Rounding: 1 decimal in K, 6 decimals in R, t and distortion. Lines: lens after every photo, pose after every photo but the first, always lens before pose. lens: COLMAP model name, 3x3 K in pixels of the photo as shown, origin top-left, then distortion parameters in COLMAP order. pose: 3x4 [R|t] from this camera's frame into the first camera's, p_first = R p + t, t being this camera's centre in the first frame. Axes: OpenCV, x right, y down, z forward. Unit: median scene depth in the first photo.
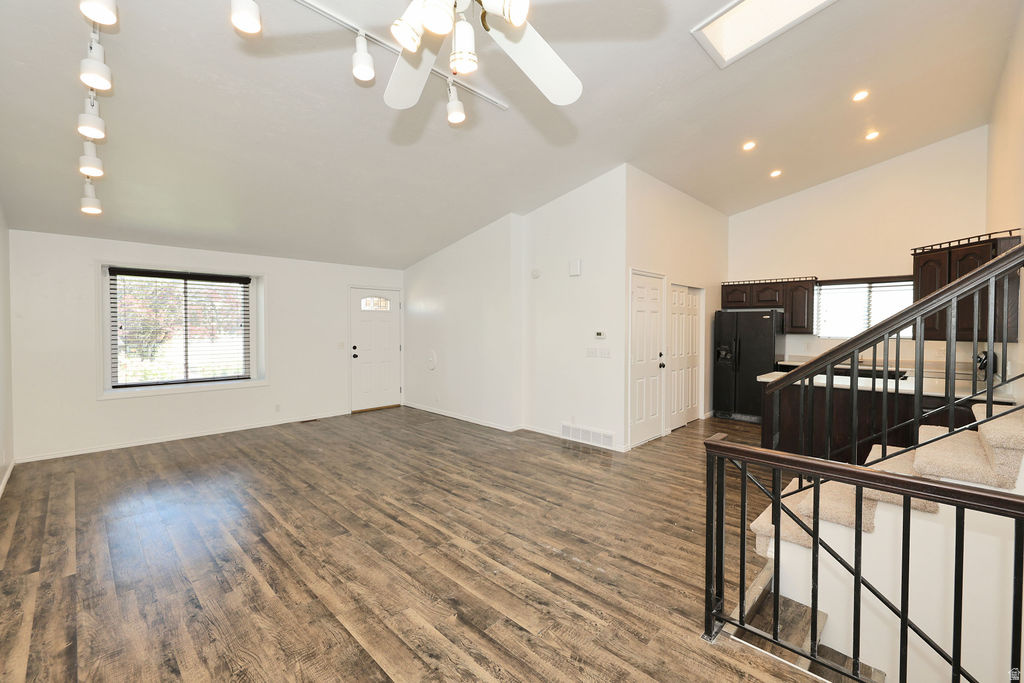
lens RADIAL K [[427.9, 0, 515.2], [0, 427.9, 340.2], [0, 0, 1]] dist [0.000781, -0.000115]
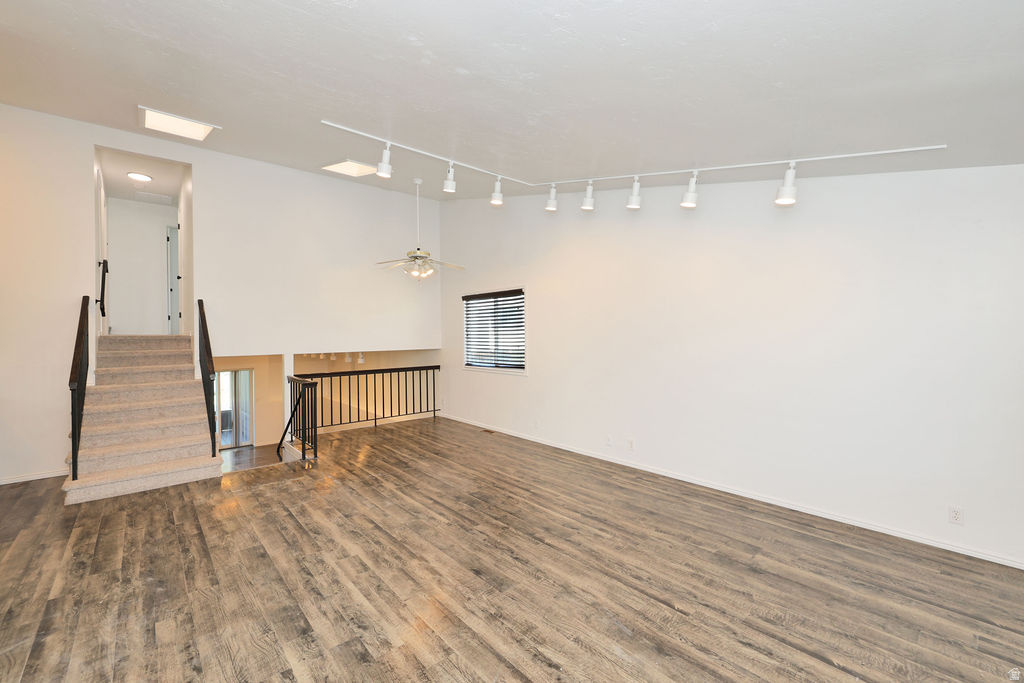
lens RADIAL K [[430.6, 0, 512.0], [0, 430.6, 341.5], [0, 0, 1]] dist [-0.000254, -0.000151]
pose [[-0.996028, 0.003564, 0.088969, -0.598709], [0.008391, 0.998509, 0.053935, -0.087969], [-0.088644, 0.054467, -0.994573, 2.138543]]
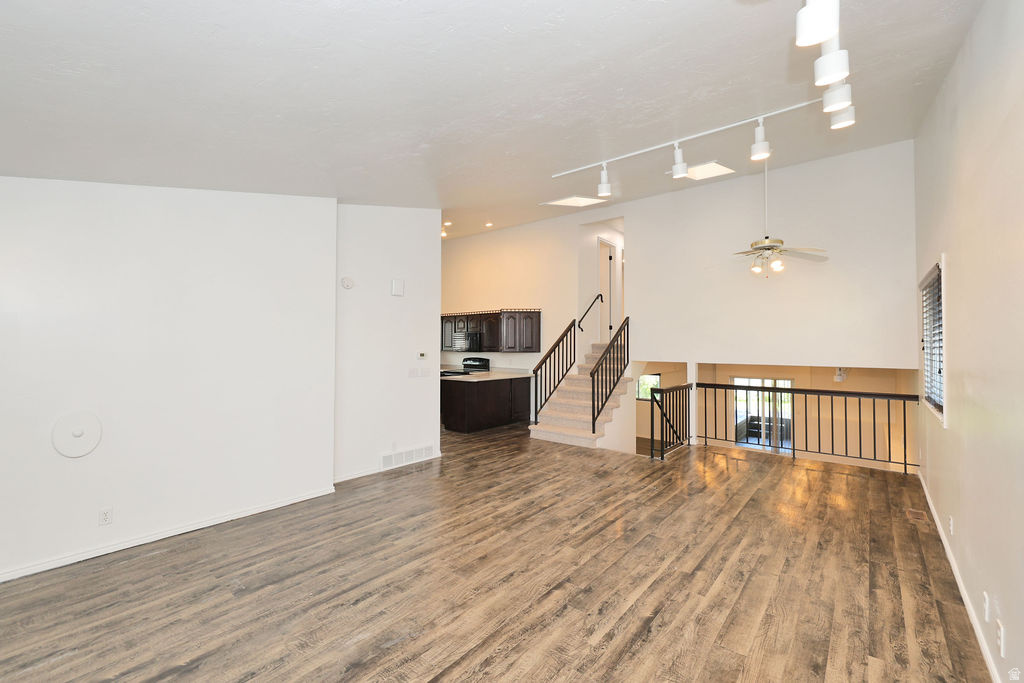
lens RADIAL K [[430.6, 0, 512.0], [0, 430.6, 341.5], [0, 0, 1]] dist [-0.000254, -0.000151]
pose [[-0.074566, 0.001620, 0.997215, -1.388964], [0.030912, 0.999522, 0.000688, -0.064111], [-0.996737, 0.030877, -0.074581, 1.331770]]
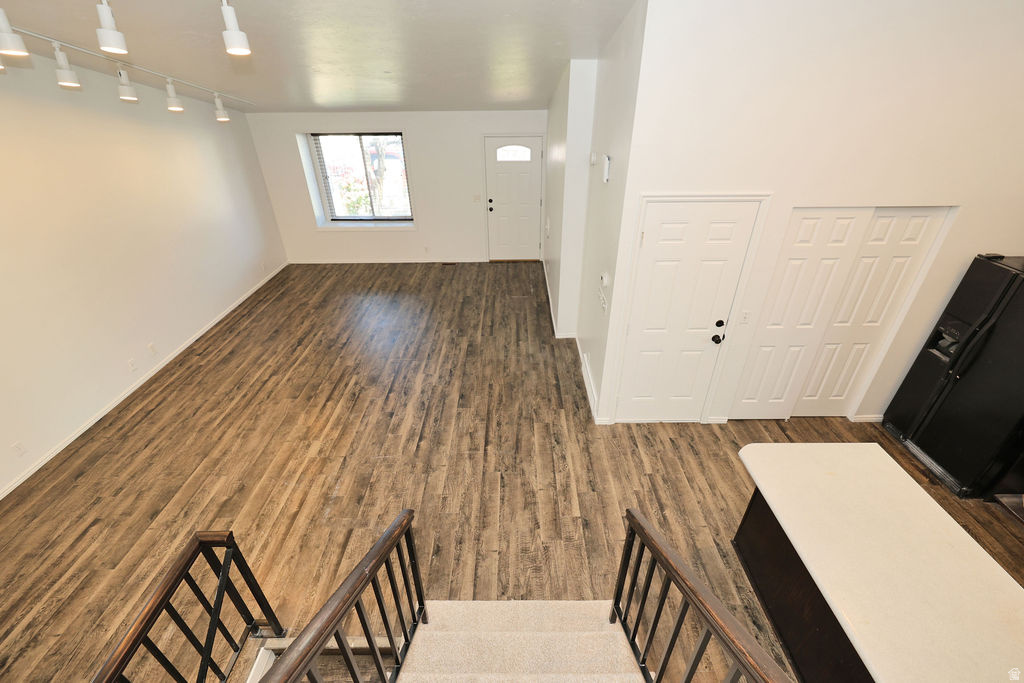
lens RADIAL K [[427.9, 0, 515.2], [0, 427.9, 340.2], [0, 0, 1]] dist [0.000781, -0.000115]
pose [[0.699941, 0.362182, -0.615554, 0.895016], [-0.016704, 0.869944, 0.492867, -0.425923], [0.714005, -0.334696, 0.614960, 0.655007]]
